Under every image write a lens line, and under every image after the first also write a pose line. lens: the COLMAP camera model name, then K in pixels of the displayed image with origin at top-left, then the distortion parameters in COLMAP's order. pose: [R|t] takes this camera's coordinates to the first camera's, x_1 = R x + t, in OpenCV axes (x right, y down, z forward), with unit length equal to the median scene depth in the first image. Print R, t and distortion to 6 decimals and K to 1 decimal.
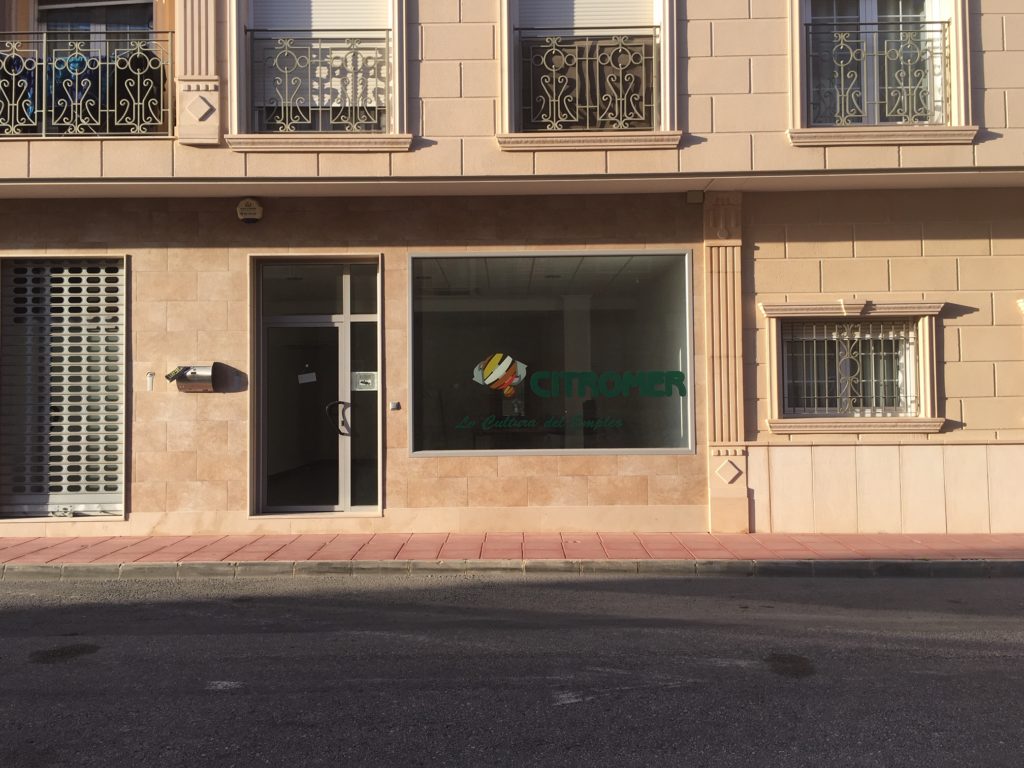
lens RADIAL K [[857.7, 0, 508.7], [0, 857.7, 372.9], [0, 0, 1]] dist [0.075177, -0.088554]
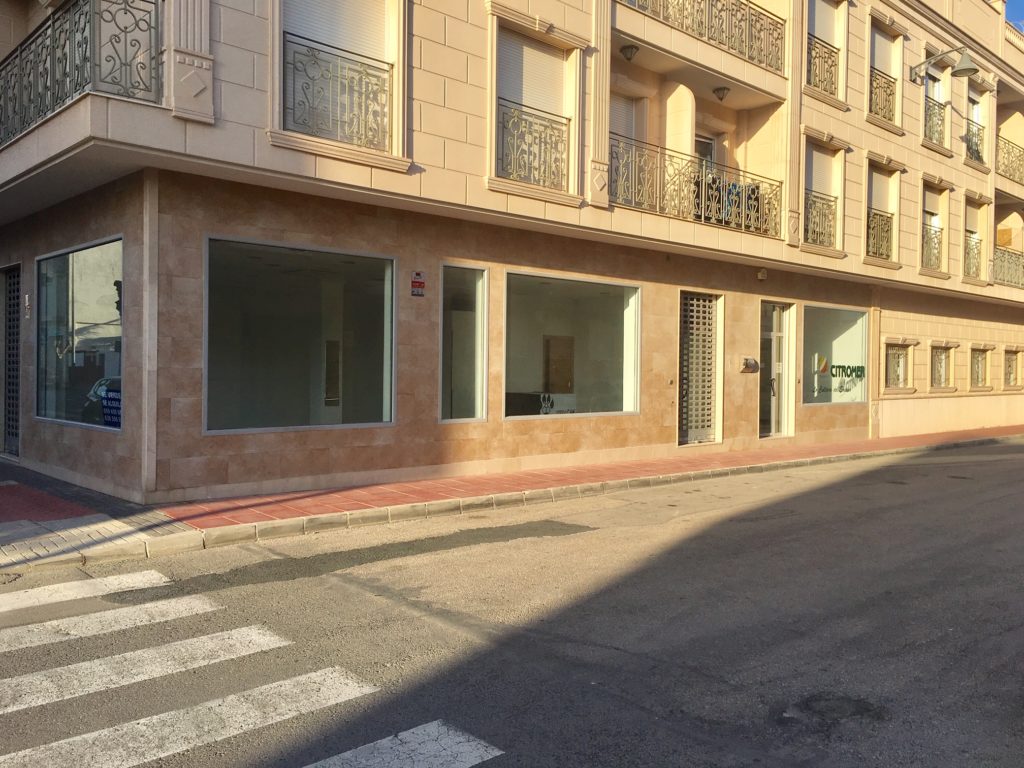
lens RADIAL K [[877.7, 0, 512.0], [0, 877.7, 384.0], [0, 0, 1]] dist [0.088057, -0.128376]
pose [[0.719399, 0.005629, 0.694574, -2.000446], [-0.027327, 0.999422, 0.020204, 0.022563], [-0.694059, -0.033515, 0.719137, 0.001963]]
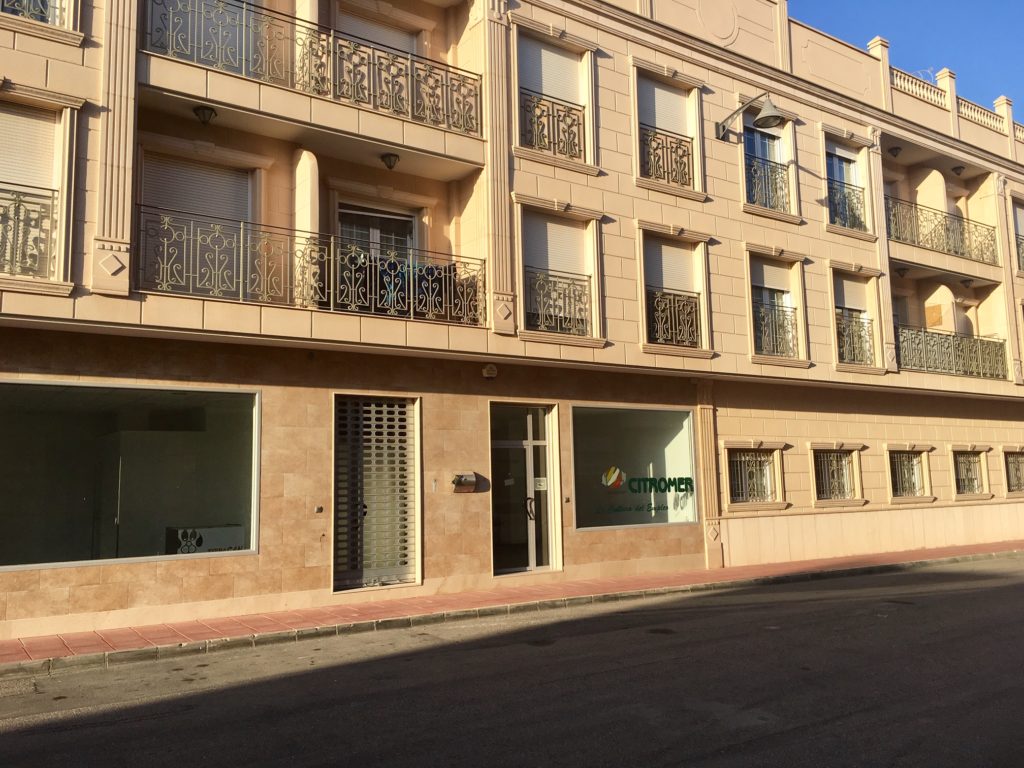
lens RADIAL K [[857.7, 0, 508.7], [0, 857.7, 372.9], [0, 0, 1]] dist [0.075177, -0.088554]
pose [[0.817364, 0.067225, 0.572187, -1.140103], [-0.000886, 0.993314, -0.115437, -0.010808], [-0.576122, 0.093847, 0.811958, -0.246546]]
